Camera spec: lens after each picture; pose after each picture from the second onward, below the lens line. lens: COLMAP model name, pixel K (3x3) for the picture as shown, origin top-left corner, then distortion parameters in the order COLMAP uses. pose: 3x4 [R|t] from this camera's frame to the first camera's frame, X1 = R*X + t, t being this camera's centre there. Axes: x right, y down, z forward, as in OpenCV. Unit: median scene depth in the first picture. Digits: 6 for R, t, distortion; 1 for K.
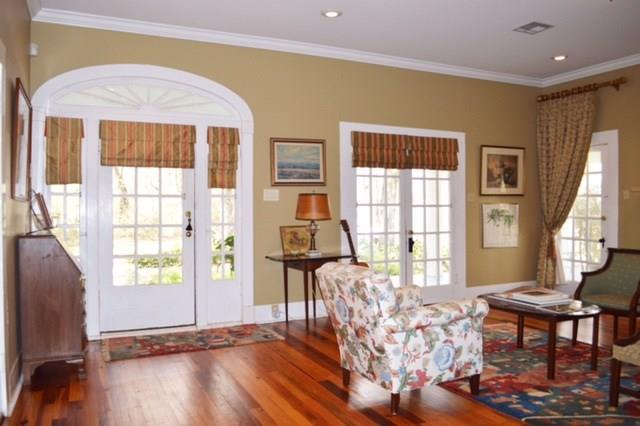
lens RADIAL K [[513.9, 0, 319.5], [0, 513.9, 213.1], [0, 0, 1]] dist [-0.086288, 0.026888]
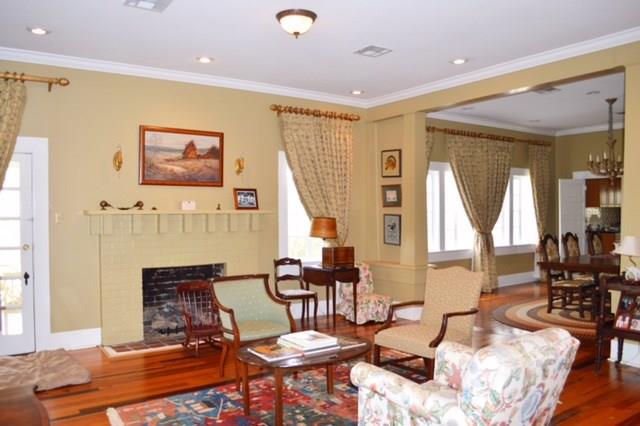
lens RADIAL K [[513.9, 0, 320.8], [0, 513.9, 213.2], [0, 0, 1]] dist [-0.086288, 0.026888]
pose [[-0.175454, -0.004262, 0.984478, -0.282618], [0.017016, 0.999828, 0.007361, -0.041274], [-0.984341, 0.018044, -0.175351, 0.679993]]
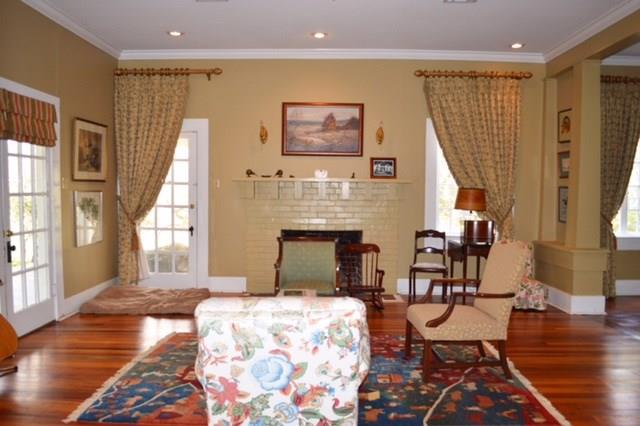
lens RADIAL K [[513.9, 0, 318.7], [0, 513.9, 213.4], [0, 0, 1]] dist [-0.086288, 0.026888]
pose [[0.436977, -0.033108, 0.898863, -0.232909], [0.001209, 0.999343, 0.036221, -0.012520], [-0.899472, -0.014741, 0.436730, 0.330280]]
